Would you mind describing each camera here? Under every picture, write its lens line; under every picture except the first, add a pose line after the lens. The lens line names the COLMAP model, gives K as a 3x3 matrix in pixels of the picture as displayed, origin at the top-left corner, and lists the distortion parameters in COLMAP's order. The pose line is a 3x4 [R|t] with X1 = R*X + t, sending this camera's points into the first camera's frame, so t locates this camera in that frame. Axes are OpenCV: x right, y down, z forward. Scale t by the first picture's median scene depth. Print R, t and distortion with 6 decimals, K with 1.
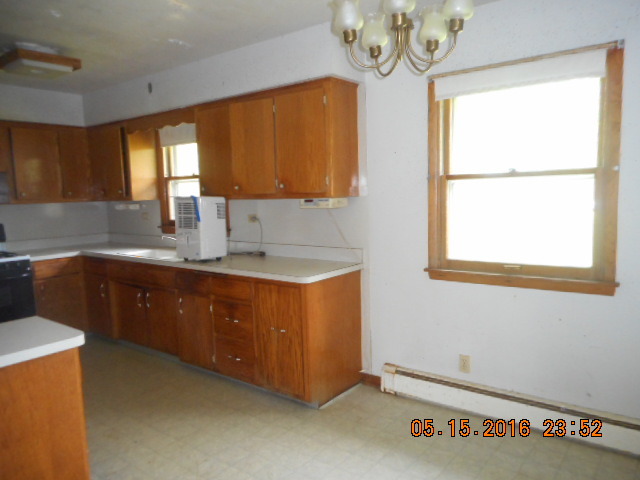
lens RADIAL K [[476.5, 0, 320.0], [0, 476.5, 240.0], [0, 0, 1]] dist [0.002961, -0.000799]
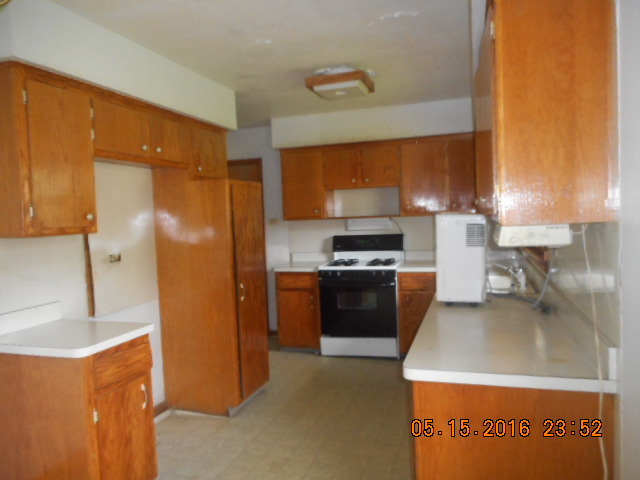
lens RADIAL K [[476.5, 0, 320.0], [0, 476.5, 240.0], [0, 0, 1]] dist [0.002961, -0.000799]
pose [[0.331305, 0.065620, -0.941239, 0.360024], [-0.064968, 0.996798, 0.046625, -0.072052], [0.941284, 0.045703, 0.334507, 0.569570]]
